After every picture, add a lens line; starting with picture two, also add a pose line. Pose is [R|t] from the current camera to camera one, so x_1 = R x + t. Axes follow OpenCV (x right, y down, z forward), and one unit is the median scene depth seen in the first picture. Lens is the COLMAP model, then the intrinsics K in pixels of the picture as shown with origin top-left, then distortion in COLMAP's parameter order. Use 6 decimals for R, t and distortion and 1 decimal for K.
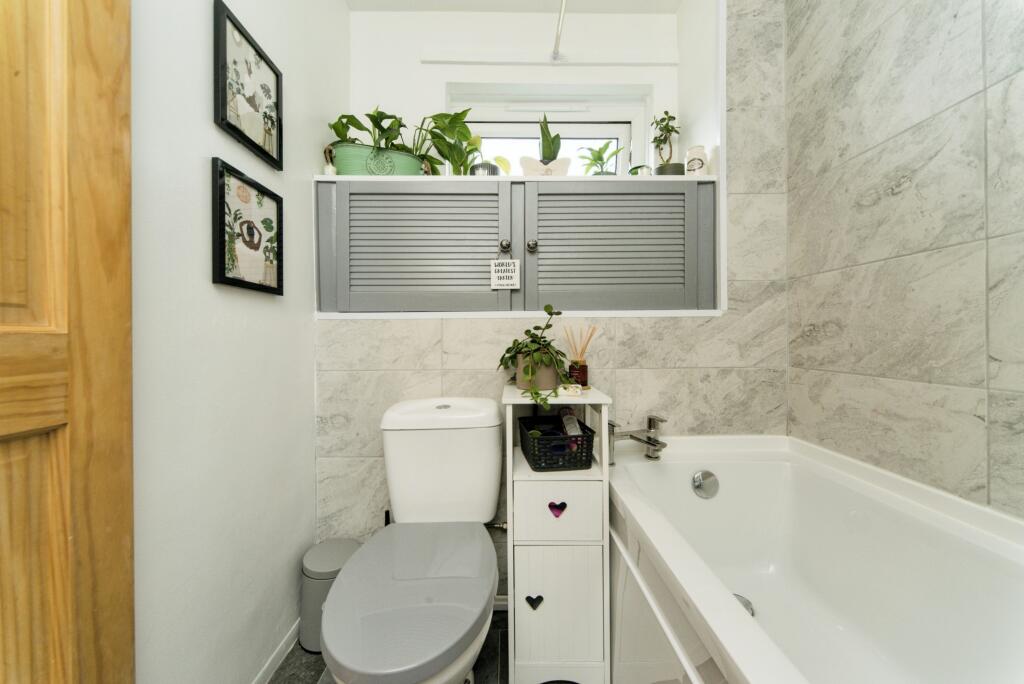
lens RADIAL K [[359.7, 0, 511.1], [0, 359.7, 339.6], [0, 0, 1]] dist [-0.000213, -0.000409]
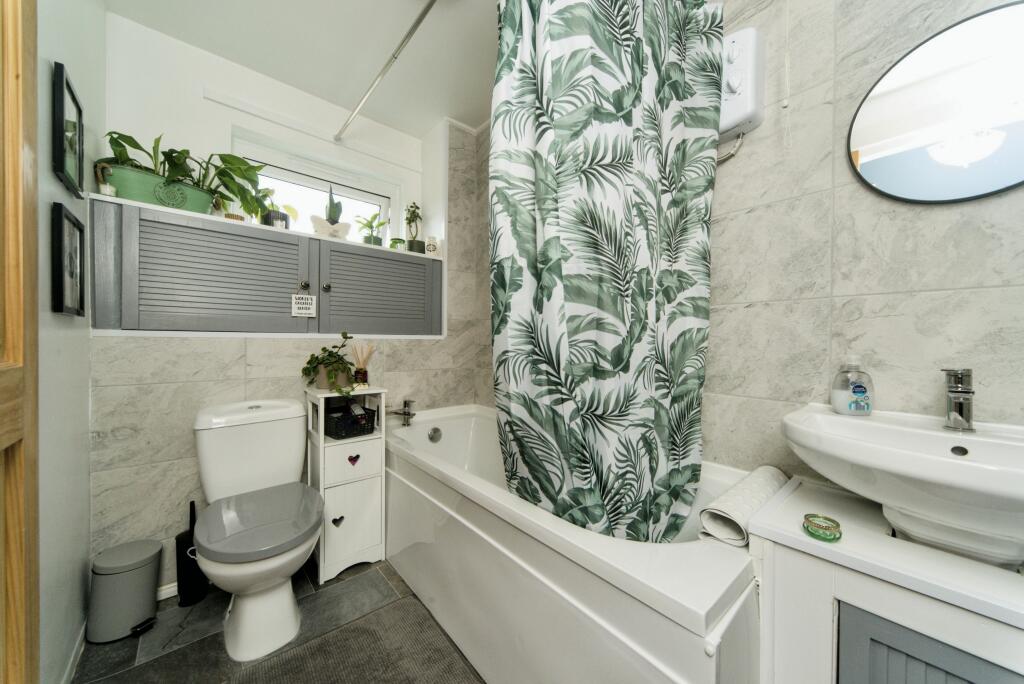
lens RADIAL K [[359.7, 0, 509.9], [0, 359.7, 343.7], [0, 0, 1]] dist [-0.000213, -0.000409]
pose [[0.760662, 0.008005, 0.649099, -0.304004], [-0.009224, 0.999956, -0.001522, -0.044096], [-0.649083, -0.004829, 0.760702, -0.533538]]
